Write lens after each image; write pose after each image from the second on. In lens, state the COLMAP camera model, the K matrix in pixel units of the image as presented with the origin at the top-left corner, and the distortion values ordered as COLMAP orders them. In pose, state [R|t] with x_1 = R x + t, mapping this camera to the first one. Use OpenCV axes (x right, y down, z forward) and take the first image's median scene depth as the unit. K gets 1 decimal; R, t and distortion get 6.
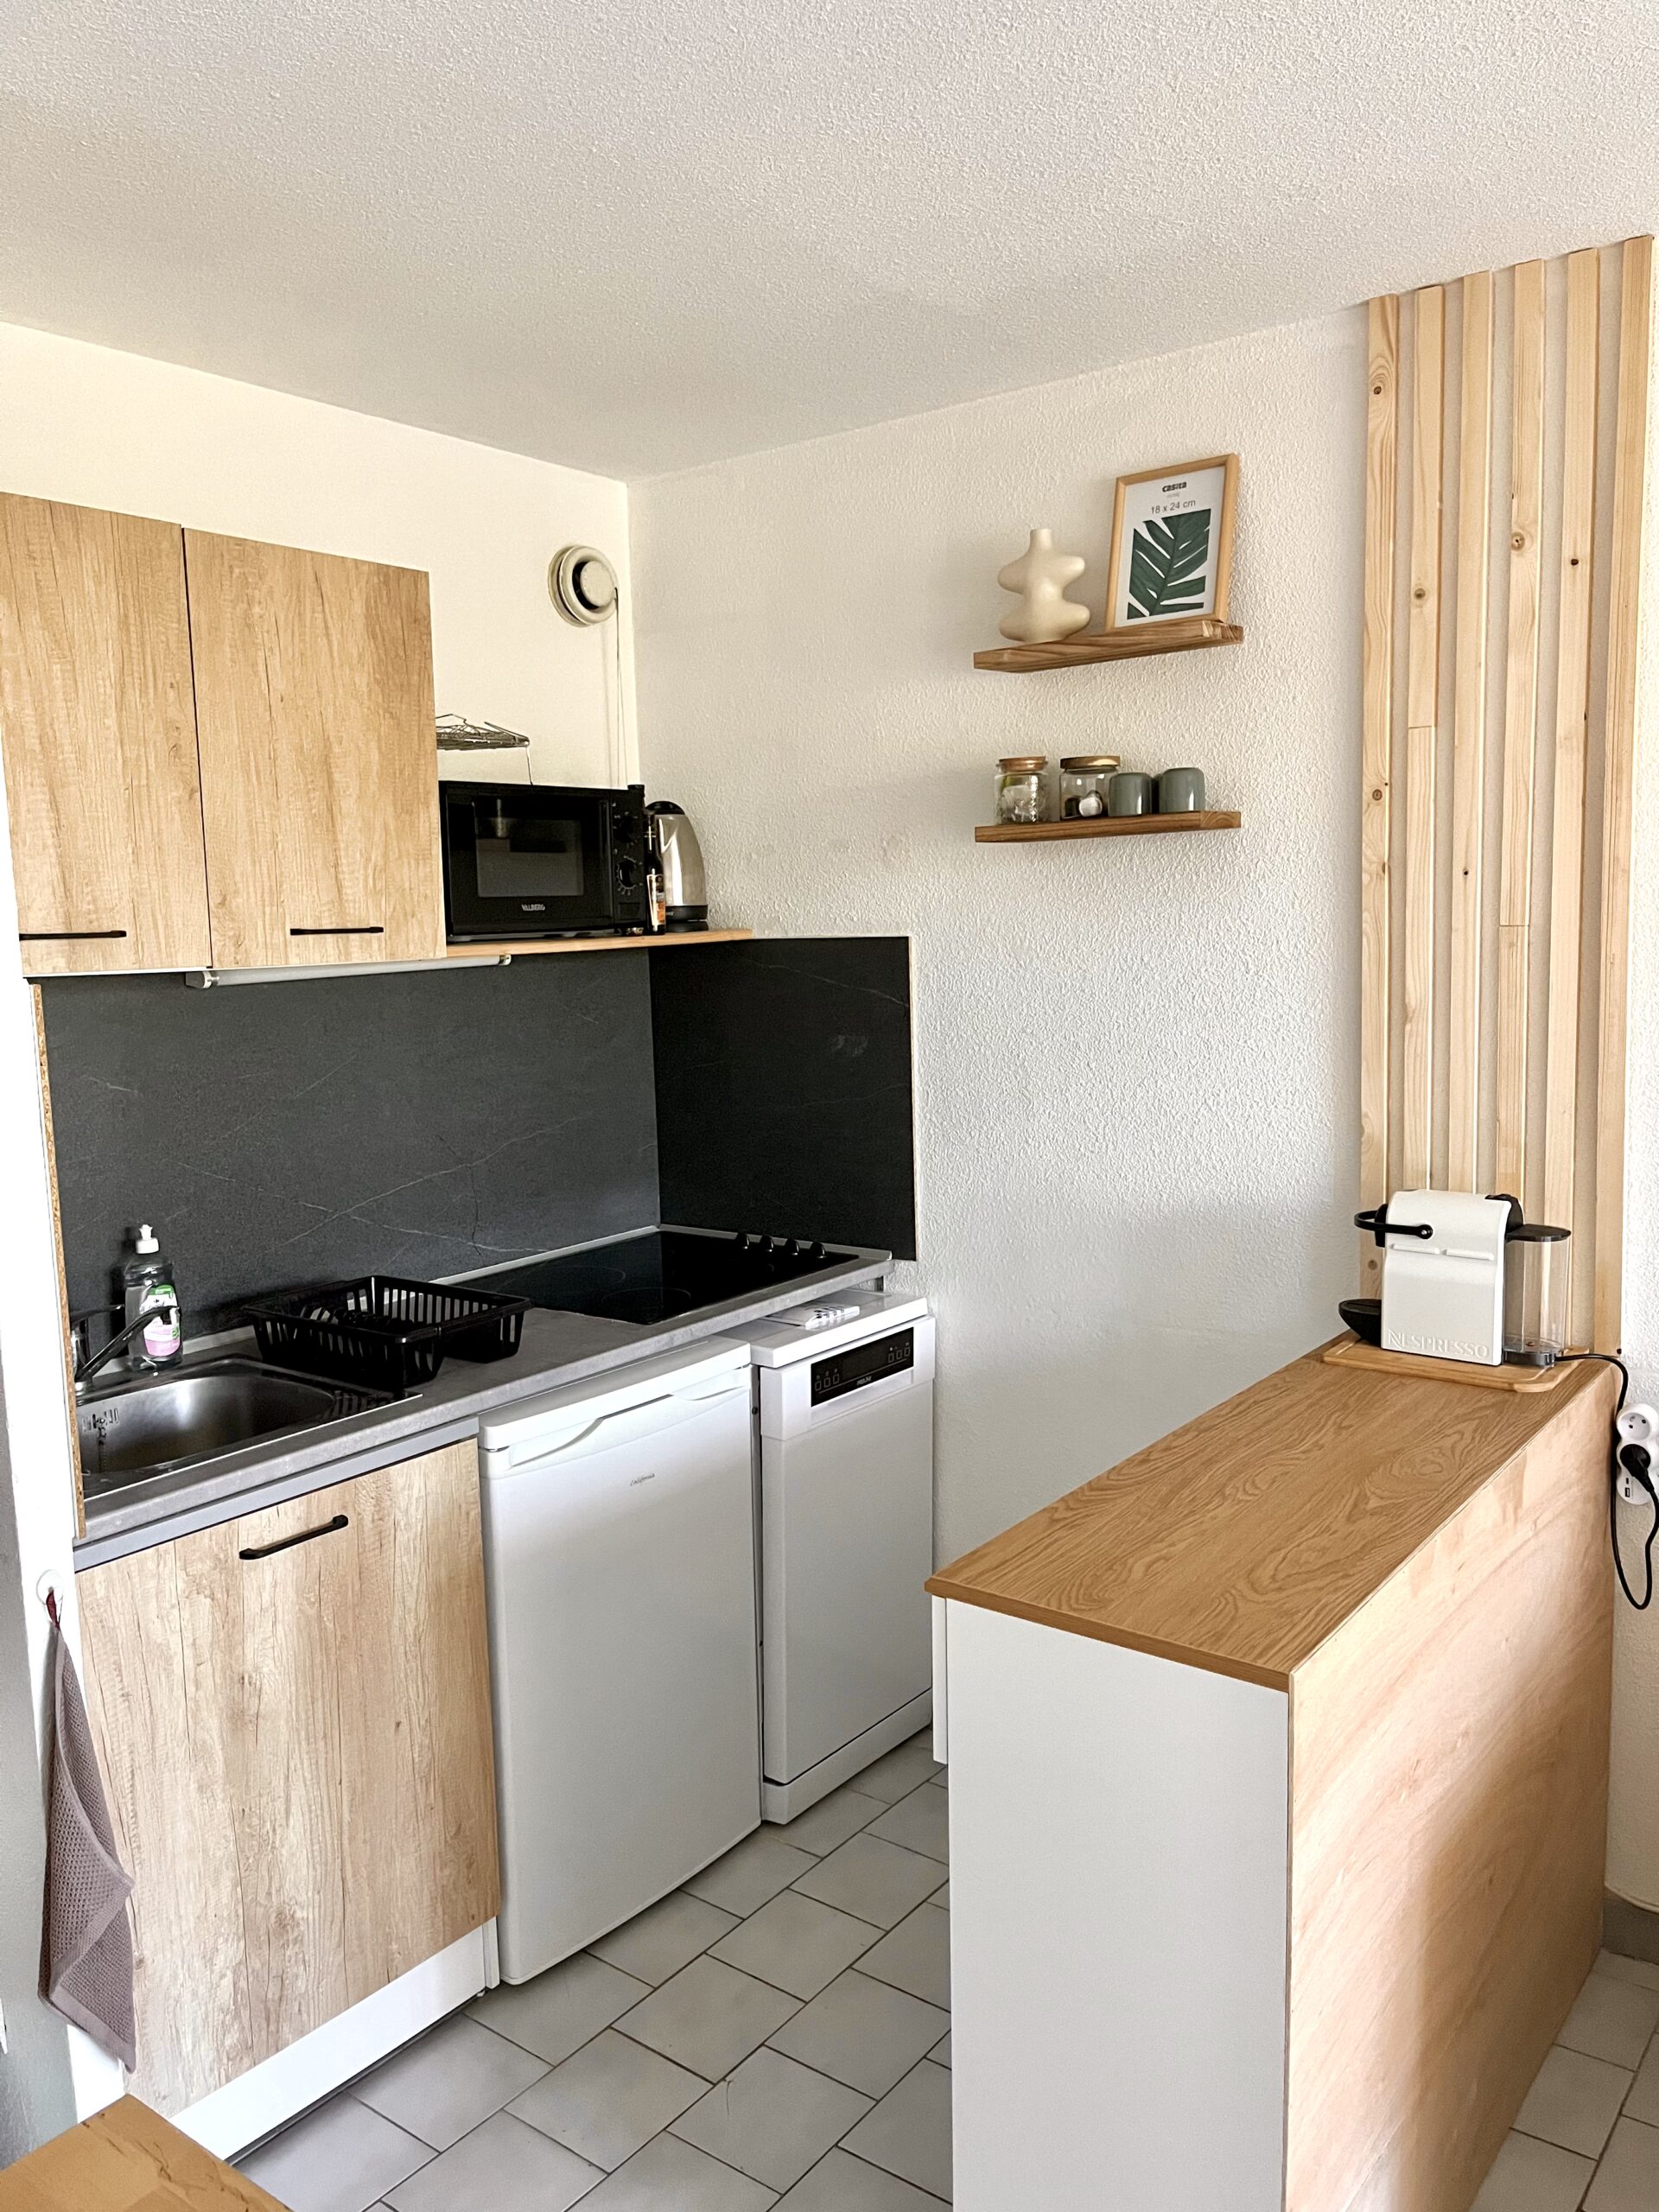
lens RADIAL K [[1697.7, 0, 831.4], [0, 1697.7, 1123.6], [0, 0, 1]] dist [-0.003050, -0.000219]
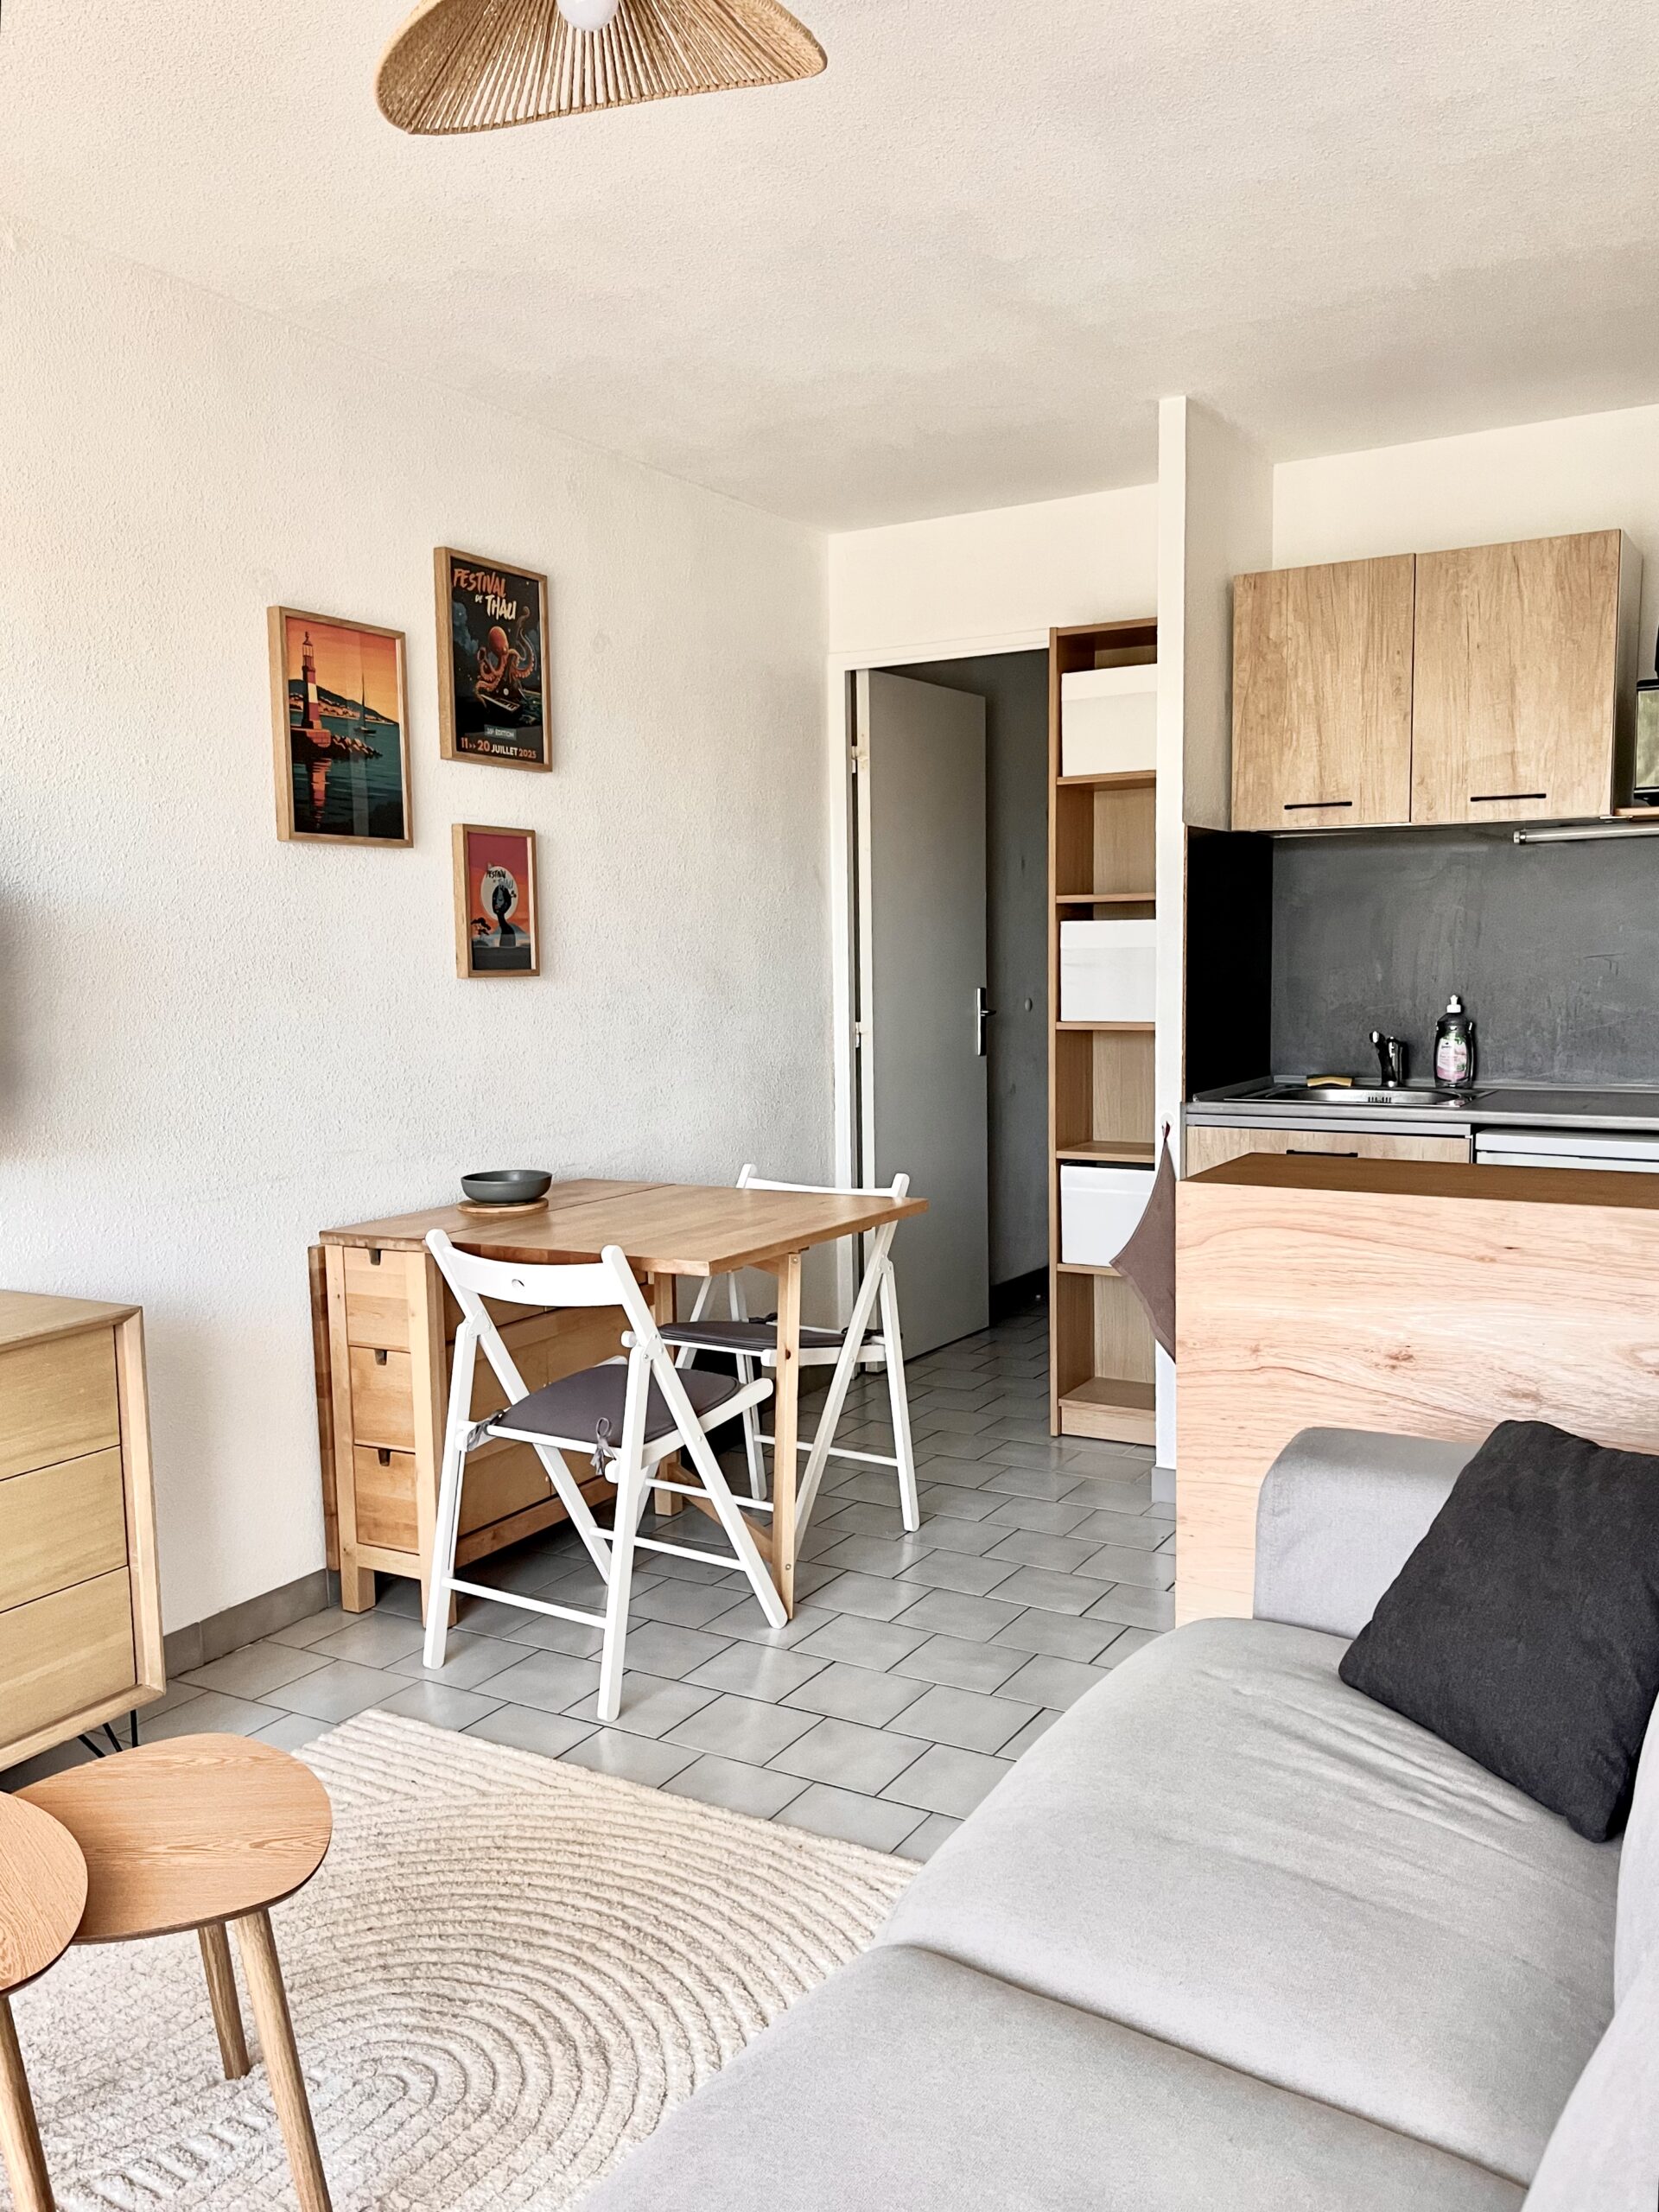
lens RADIAL K [[1697.7, 0, 832.2], [0, 1697.7, 1100.2], [0, 0, 1]] dist [-0.003050, -0.000219]
pose [[0.111224, 0.113539, -0.987288, 1.174941], [-0.111542, 0.988601, 0.101124, 0.065592], [0.987516, 0.098877, 0.122620, 0.275964]]
